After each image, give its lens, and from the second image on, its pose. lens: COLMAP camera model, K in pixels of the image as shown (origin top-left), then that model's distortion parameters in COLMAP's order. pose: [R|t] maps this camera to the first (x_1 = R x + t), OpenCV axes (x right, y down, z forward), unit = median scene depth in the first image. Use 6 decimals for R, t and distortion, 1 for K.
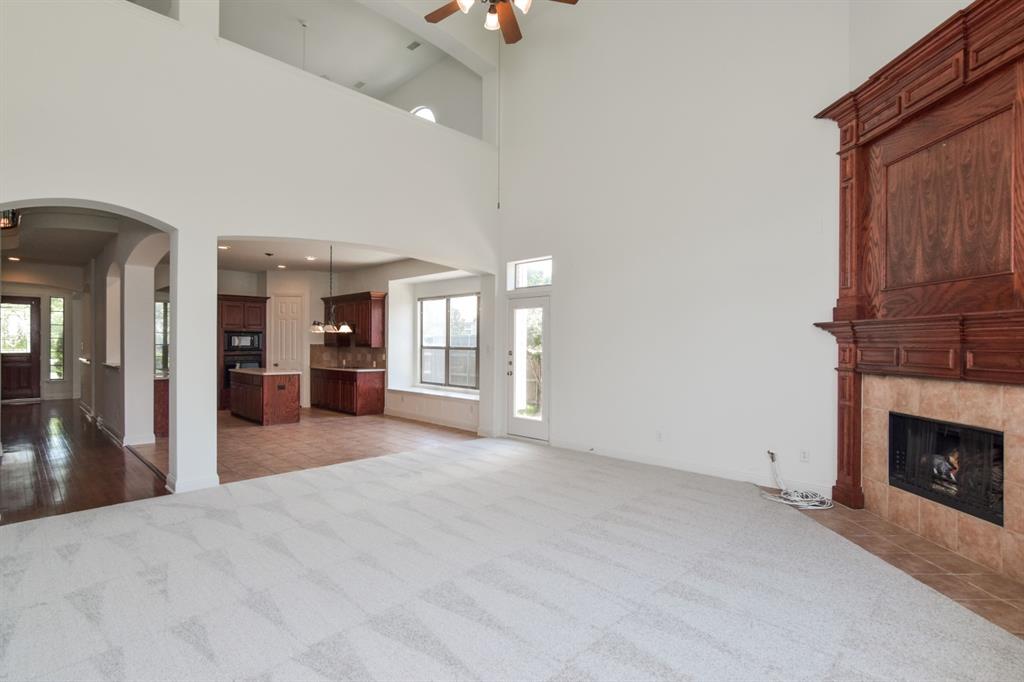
lens RADIAL K [[500.6, 0, 511.6], [0, 500.6, 341.6], [0, 0, 1]] dist [0.000437, 0.000182]
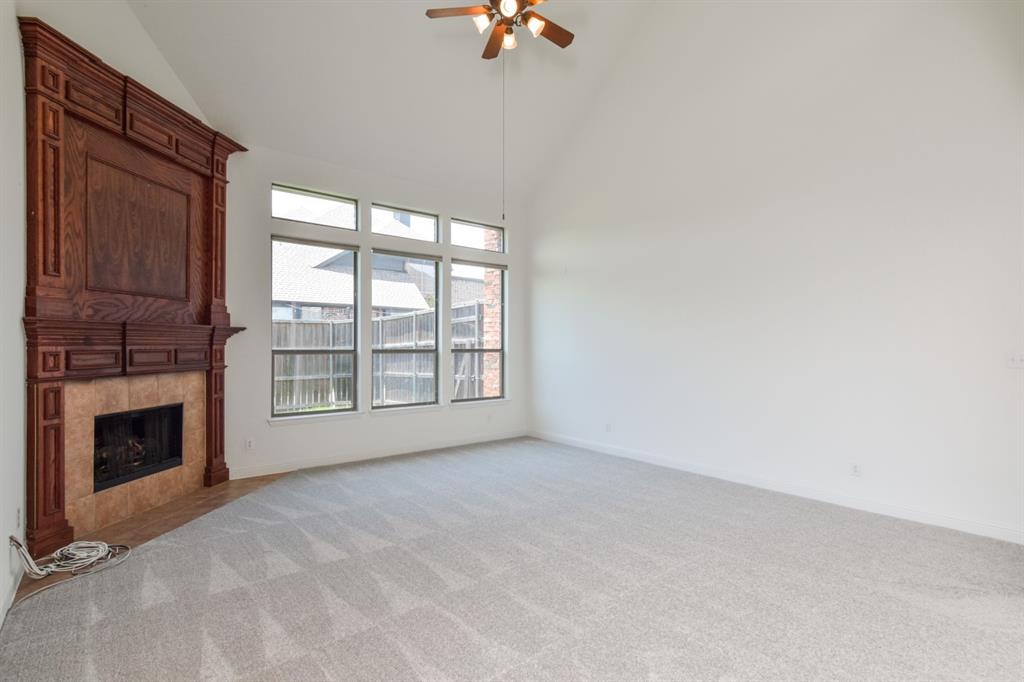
lens RADIAL K [[500.6, 0, 511.6], [0, 500.6, 341.6], [0, 0, 1]] dist [0.000437, 0.000182]
pose [[-0.993889, -0.003667, 0.110325, -0.156134], [-0.004526, 0.999961, -0.007532, -0.000629], [-0.110293, -0.007986, -0.993867, 1.990702]]
